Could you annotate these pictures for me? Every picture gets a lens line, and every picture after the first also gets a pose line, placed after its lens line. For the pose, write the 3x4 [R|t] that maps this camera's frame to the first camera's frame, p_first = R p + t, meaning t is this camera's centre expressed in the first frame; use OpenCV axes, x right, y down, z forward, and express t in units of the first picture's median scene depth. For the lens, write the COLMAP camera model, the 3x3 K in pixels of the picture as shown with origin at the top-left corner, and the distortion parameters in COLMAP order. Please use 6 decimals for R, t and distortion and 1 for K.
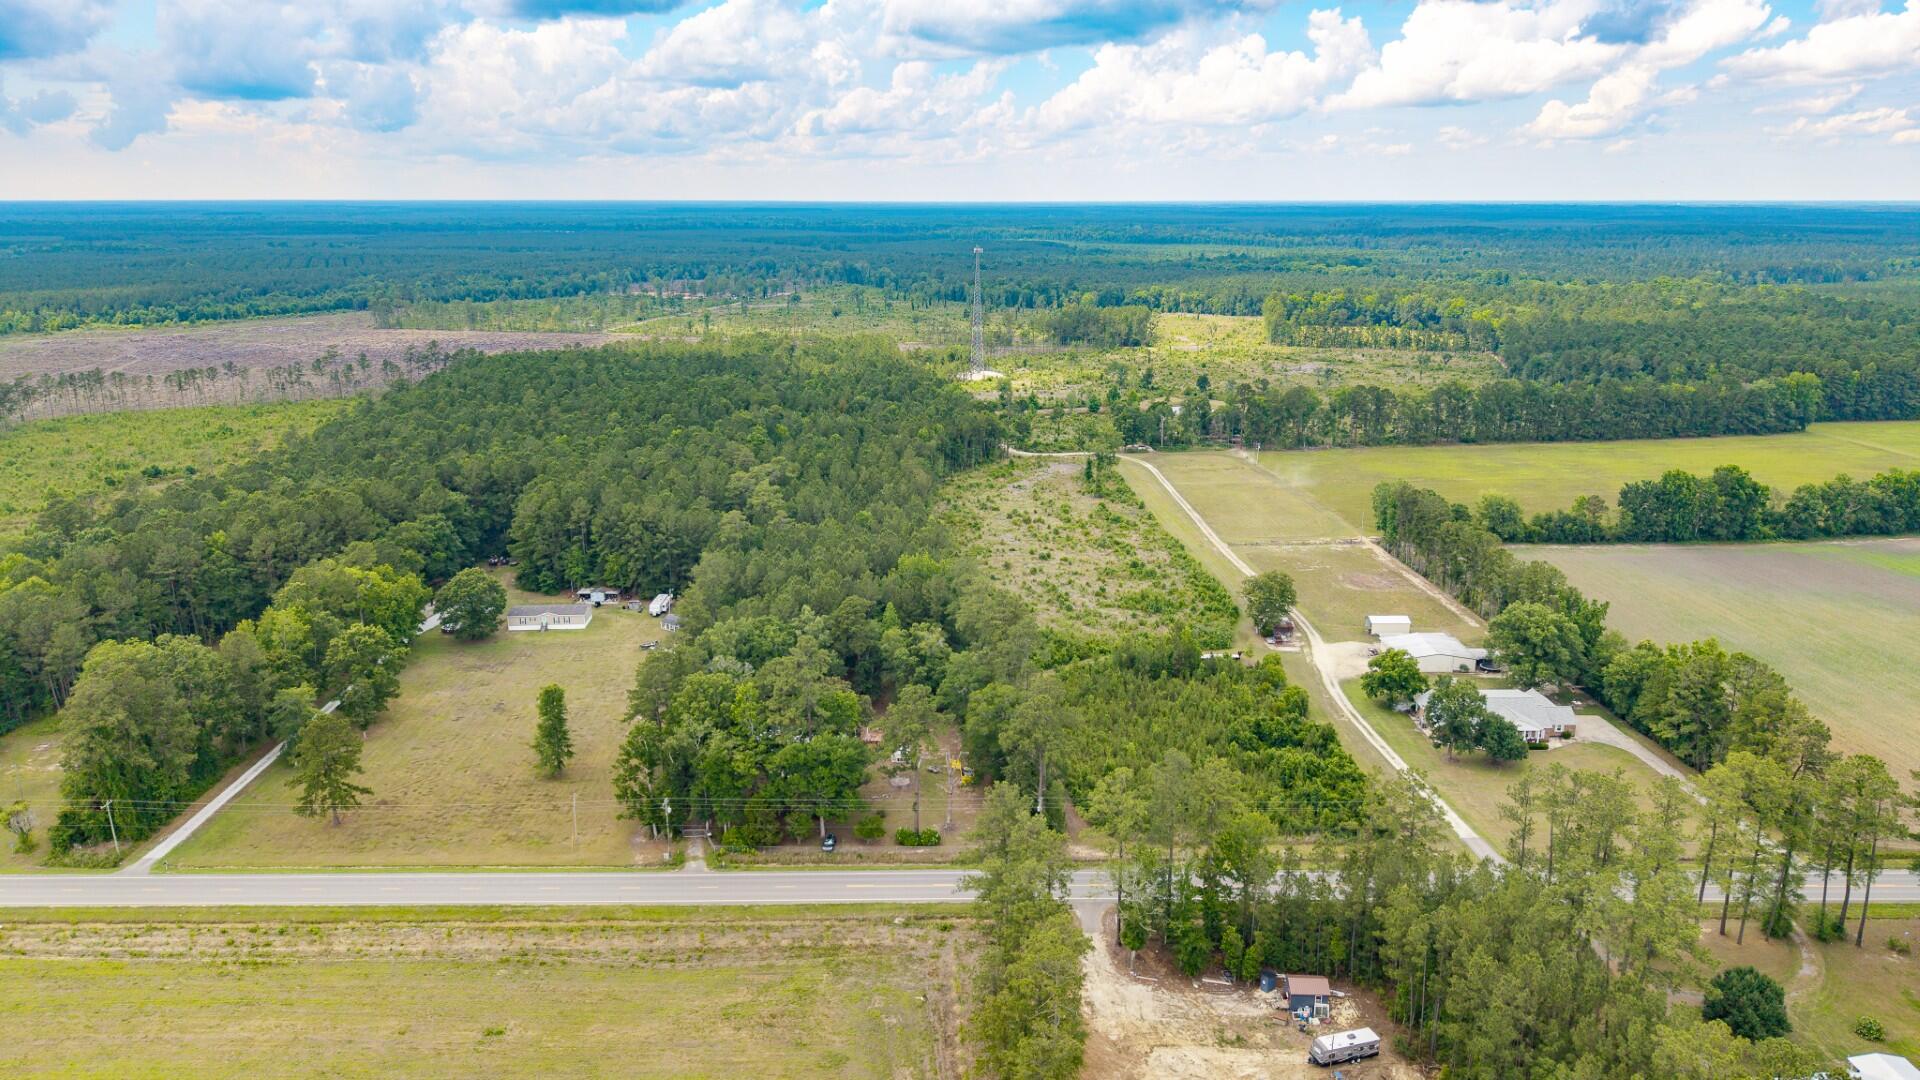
lens RADIAL K [[1269.5, 0, 960.0], [0, 1269.5, 540.0], [0, 0, 1]] dist [0.085422, -0.165905]
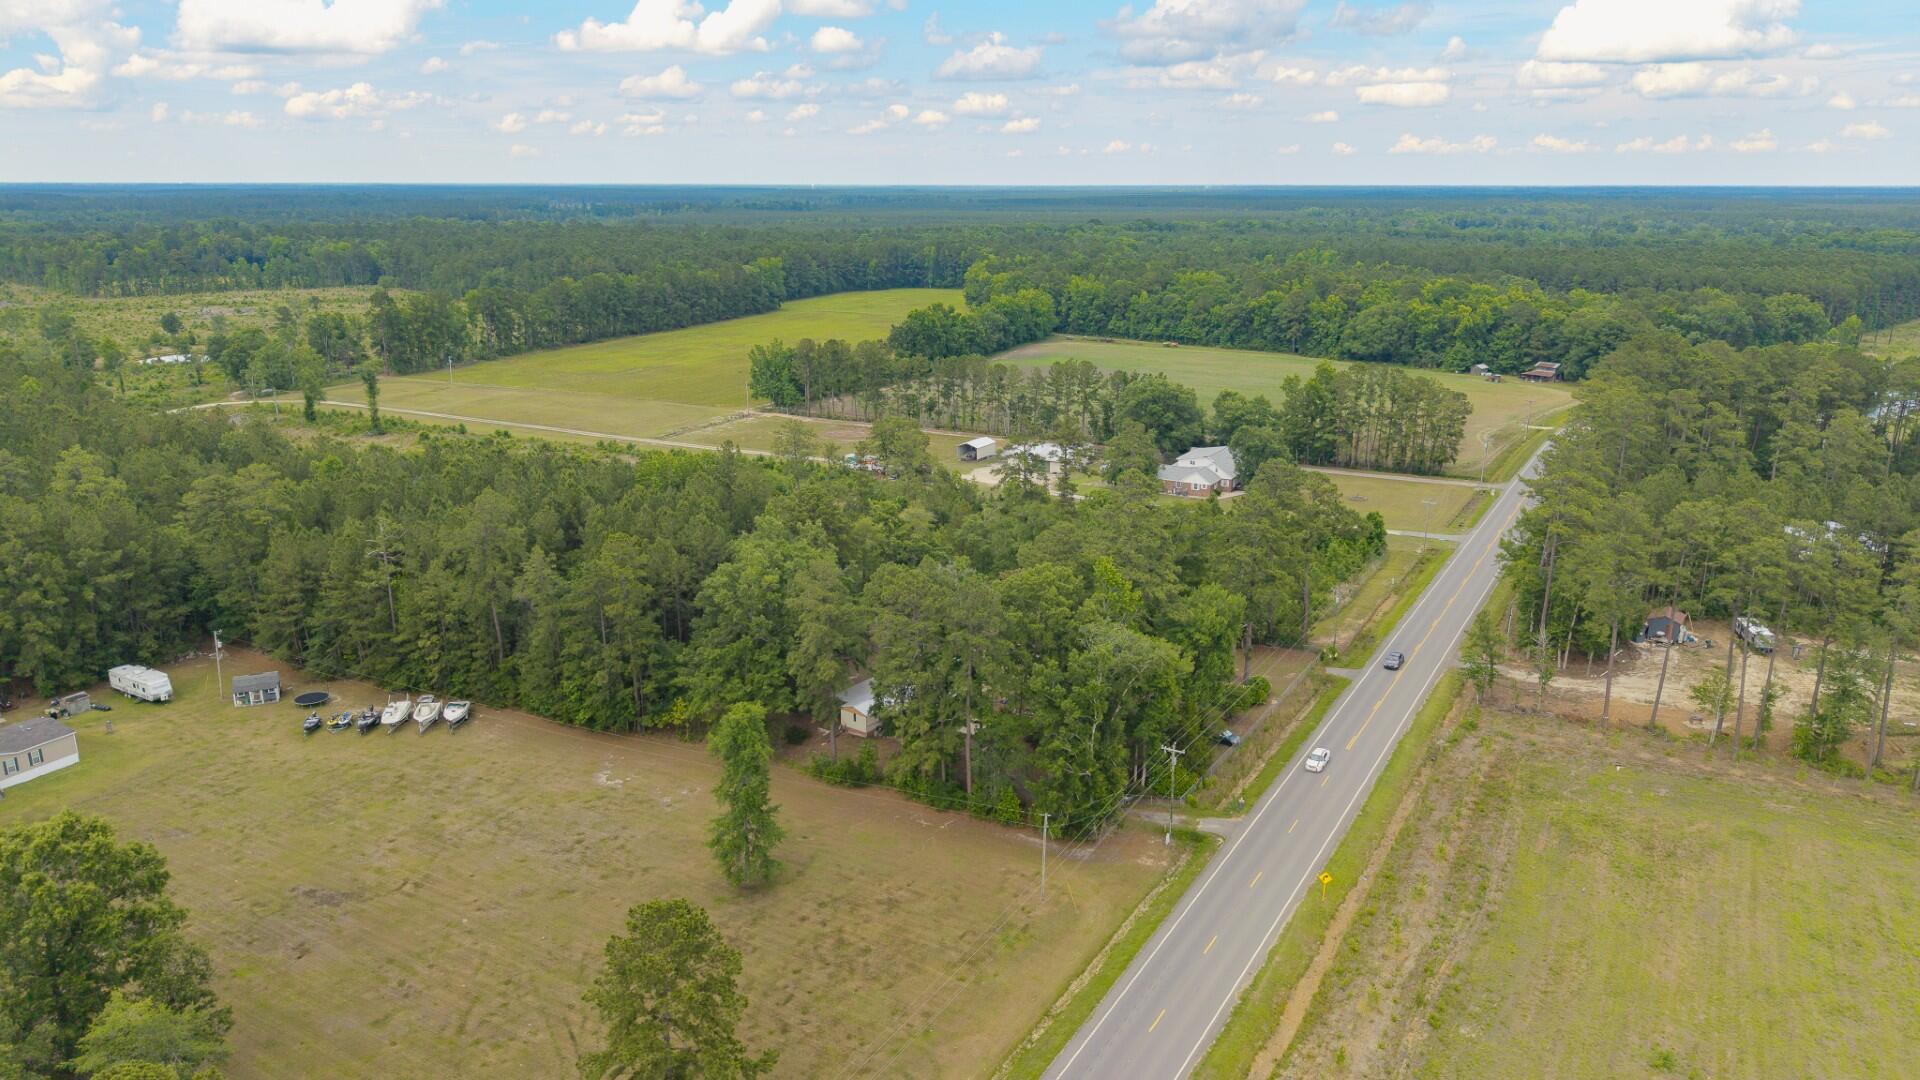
lens RADIAL K [[1269.5, 0, 960.0], [0, 1269.5, 540.0], [0, 0, 1]] dist [0.085422, -0.165905]
pose [[0.507053, -0.232849, 0.829867, -0.531328], [0.223389, 0.965420, 0.134391, -0.000932], [-0.832463, 0.117240, 0.541535, 0.507314]]
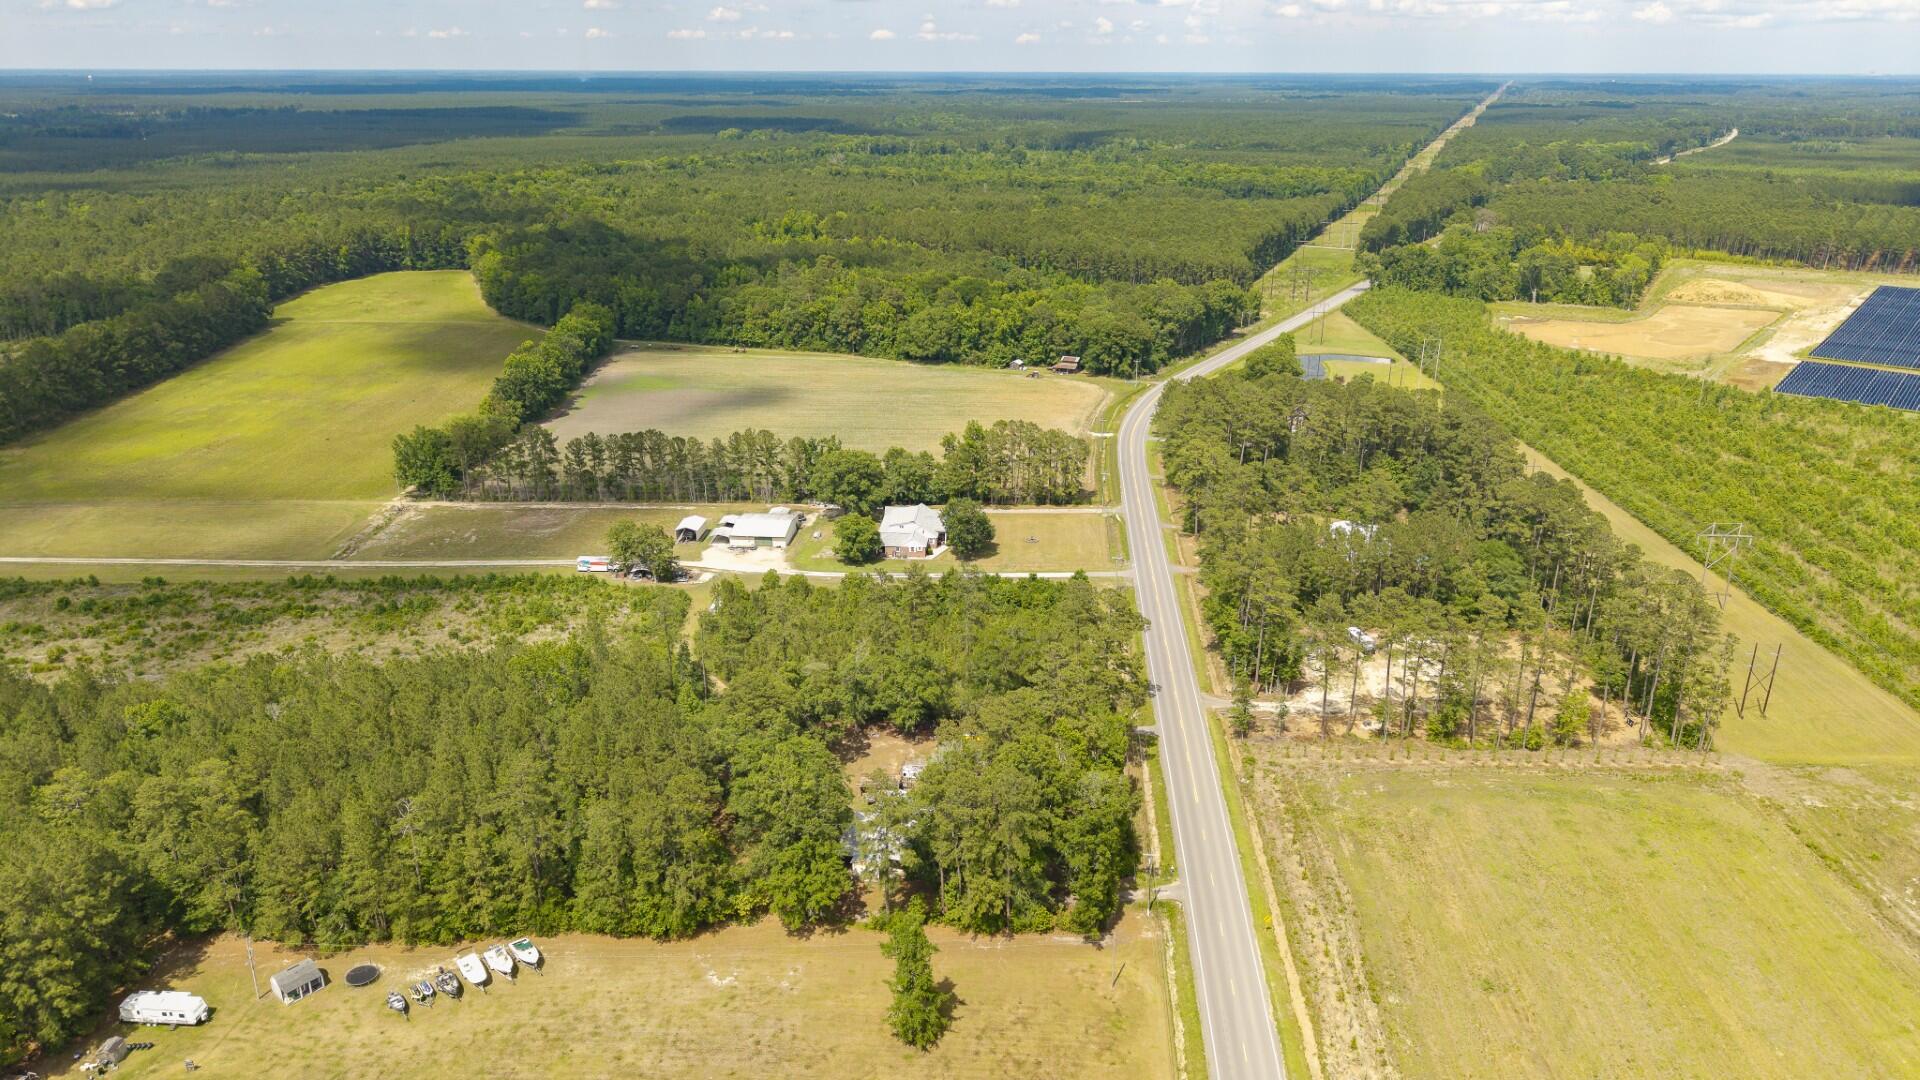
lens RADIAL K [[1297.9, 0, 961.2], [0, 1297.9, 507.1], [0, 0, 1]] dist [0.083761, -0.108609]
pose [[0.068712, -0.319614, 0.945053, -0.710000], [0.253972, 0.921686, 0.293246, -0.224386], [-0.964768, 0.219868, 0.144504, 0.647902]]
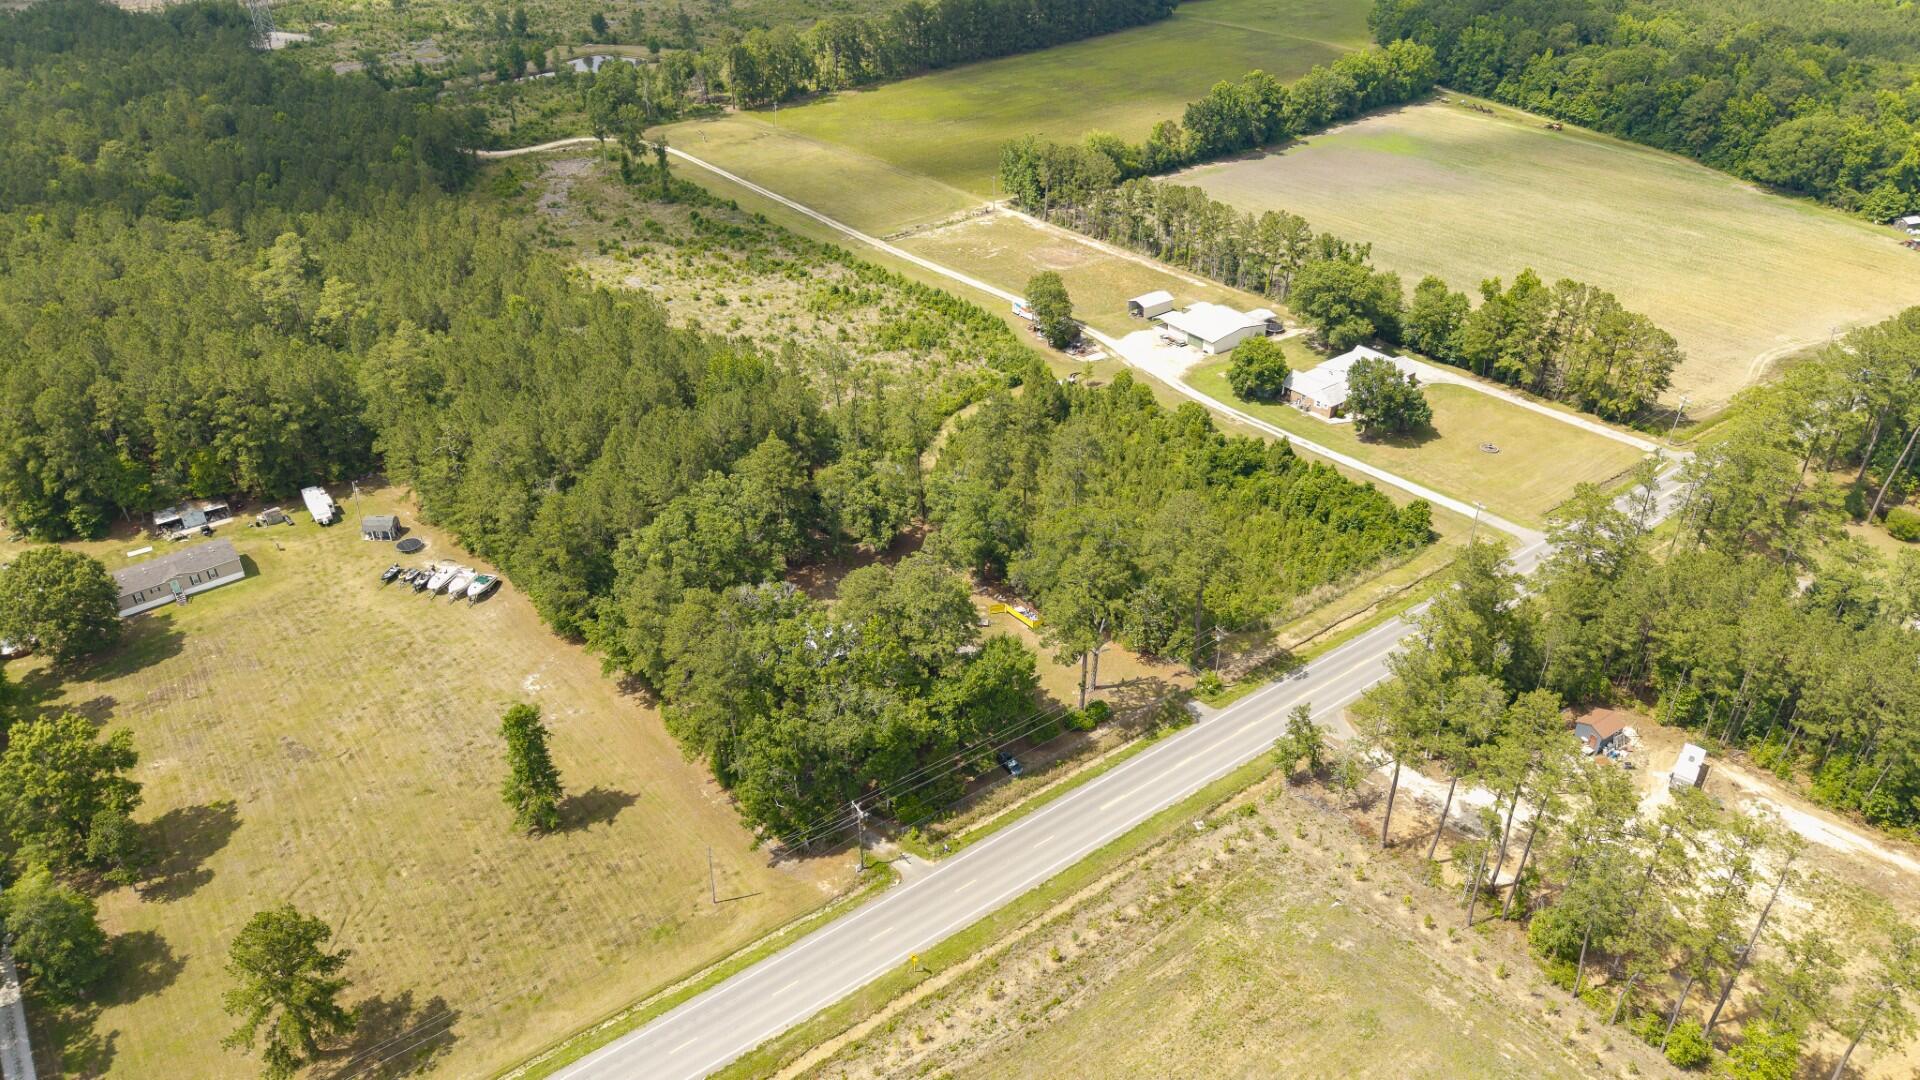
lens RADIAL K [[1266.4, 0, 960.0], [0, 1266.4, 540.0], [0, 0, 1]] dist [0.027873, -0.038643]
pose [[0.806713, -0.315853, 0.499451, -0.341211], [0.156327, 0.929130, 0.335082, -0.119959], [-0.569891, -0.192237, 0.798917, 0.284777]]
